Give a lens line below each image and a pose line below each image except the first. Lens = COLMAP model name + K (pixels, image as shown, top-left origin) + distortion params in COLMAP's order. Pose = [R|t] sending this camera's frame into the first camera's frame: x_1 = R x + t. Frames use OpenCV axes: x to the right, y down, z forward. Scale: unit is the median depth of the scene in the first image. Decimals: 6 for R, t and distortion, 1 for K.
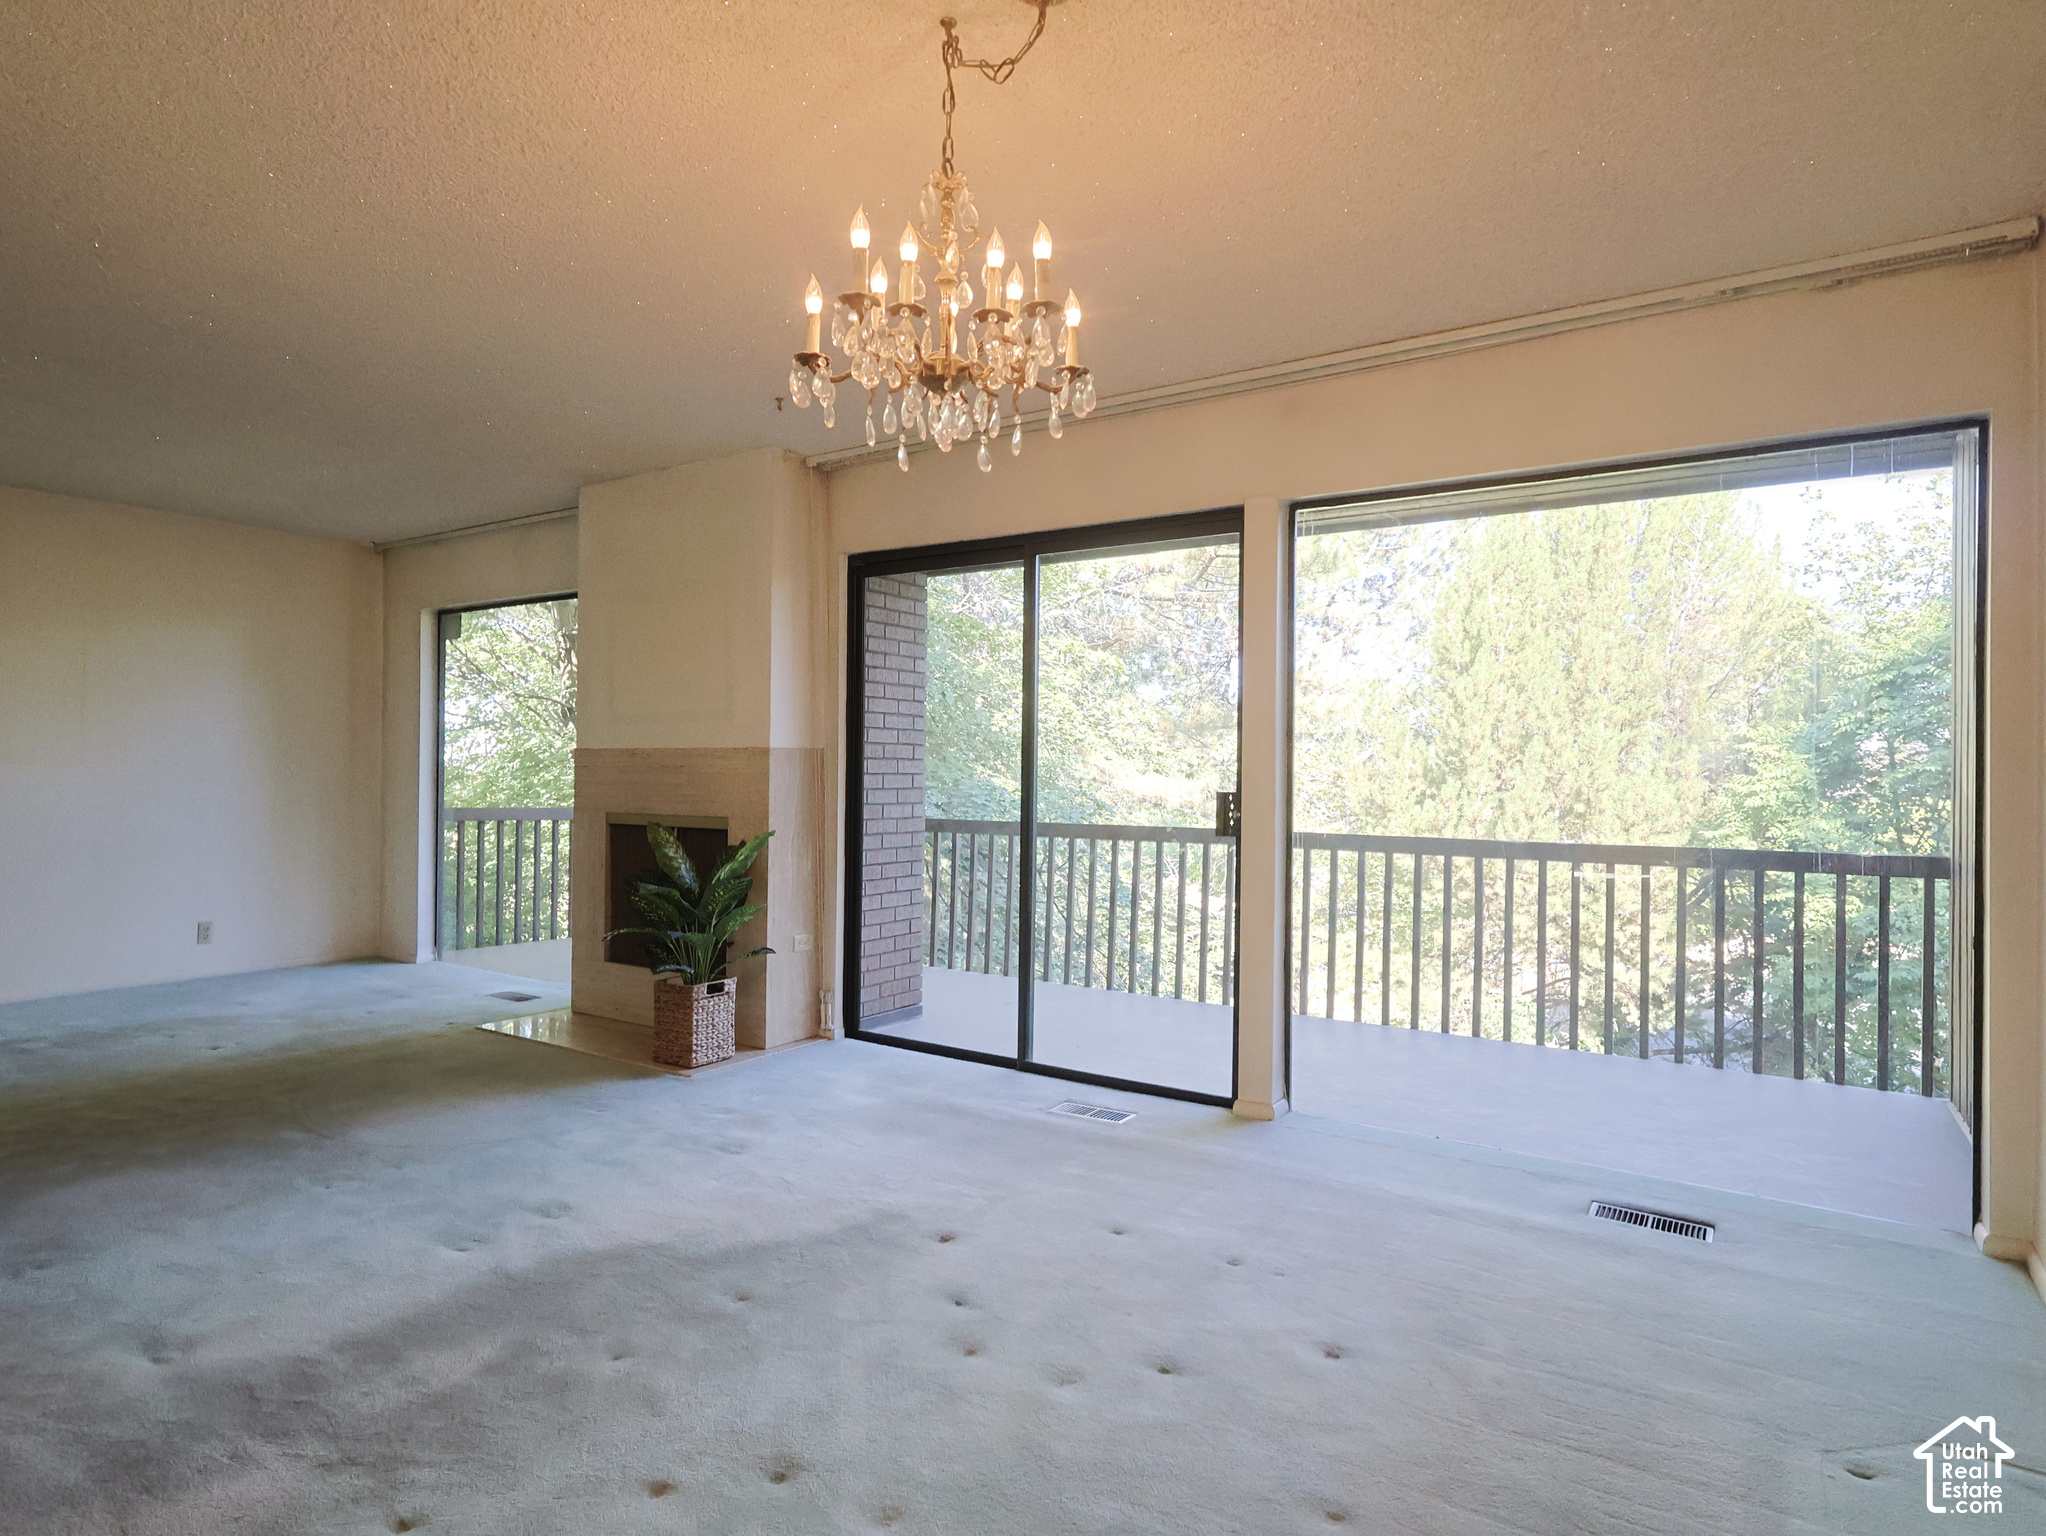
lens RADIAL K [[1153.9, 0, 1023.0], [0, 1153.9, 768.0], [0, 0, 1]] dist [-0.004181, 0.000707]
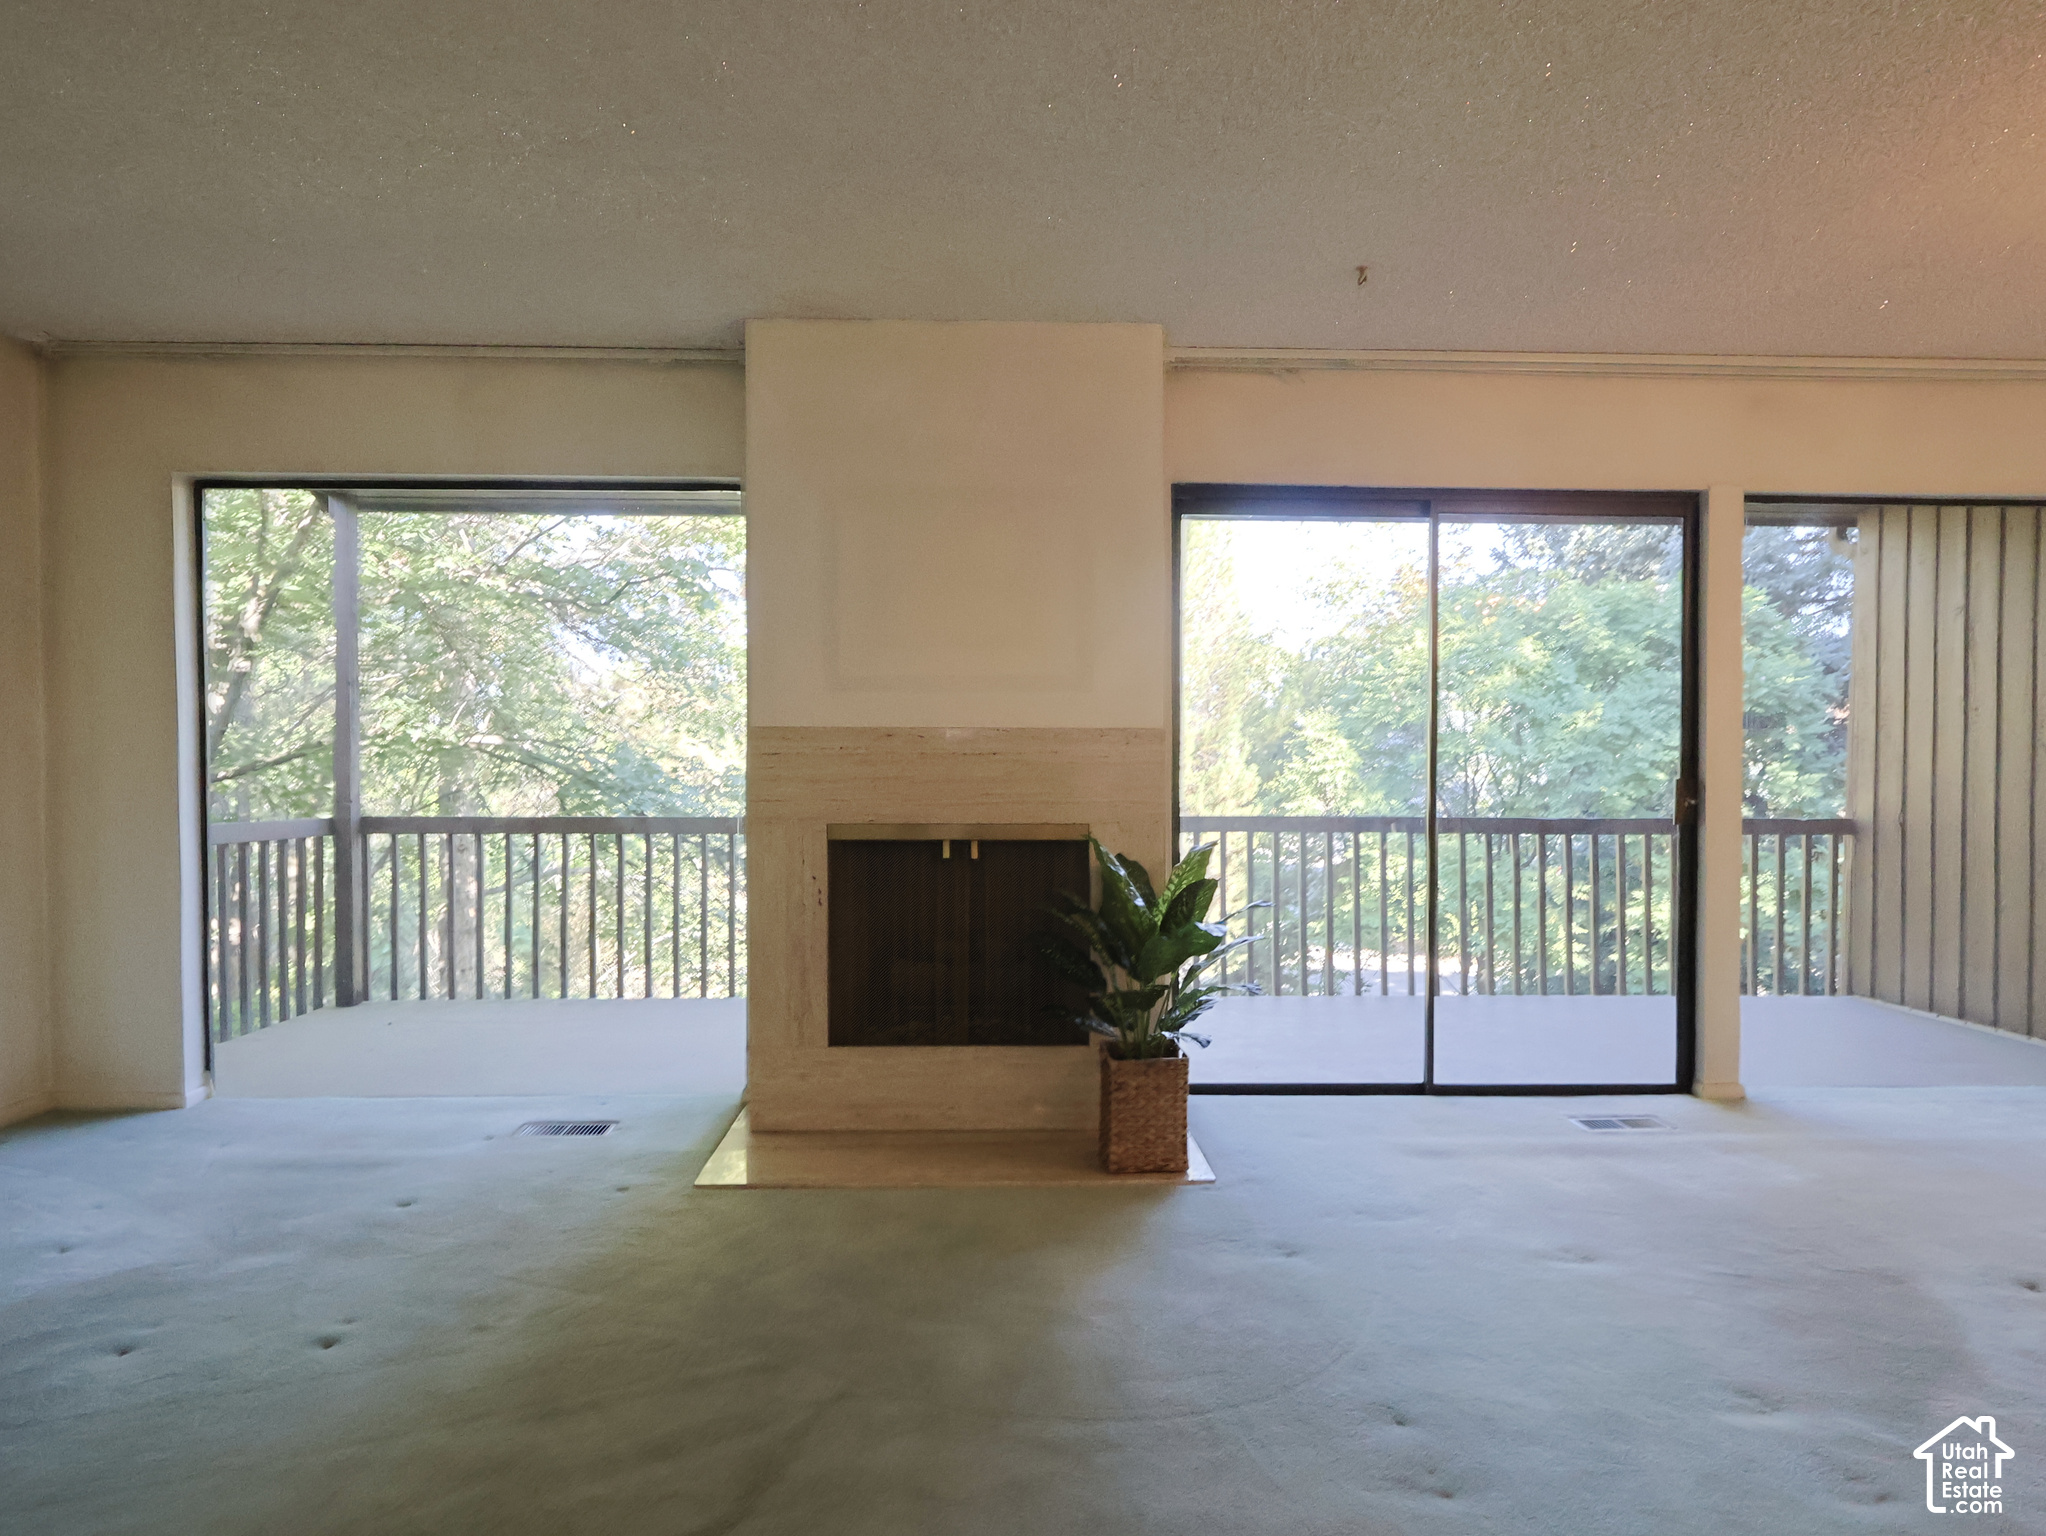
lens RADIAL K [[1153.9, 0, 1023.0], [0, 1153.9, 768.0], [0, 0, 1]] dist [-0.004181, 0.000707]
pose [[0.814849, -0.012245, 0.579544, -0.653121], [0.002932, 0.999851, 0.017004, -0.004947], [-0.579666, -0.012156, 0.814764, 0.392383]]
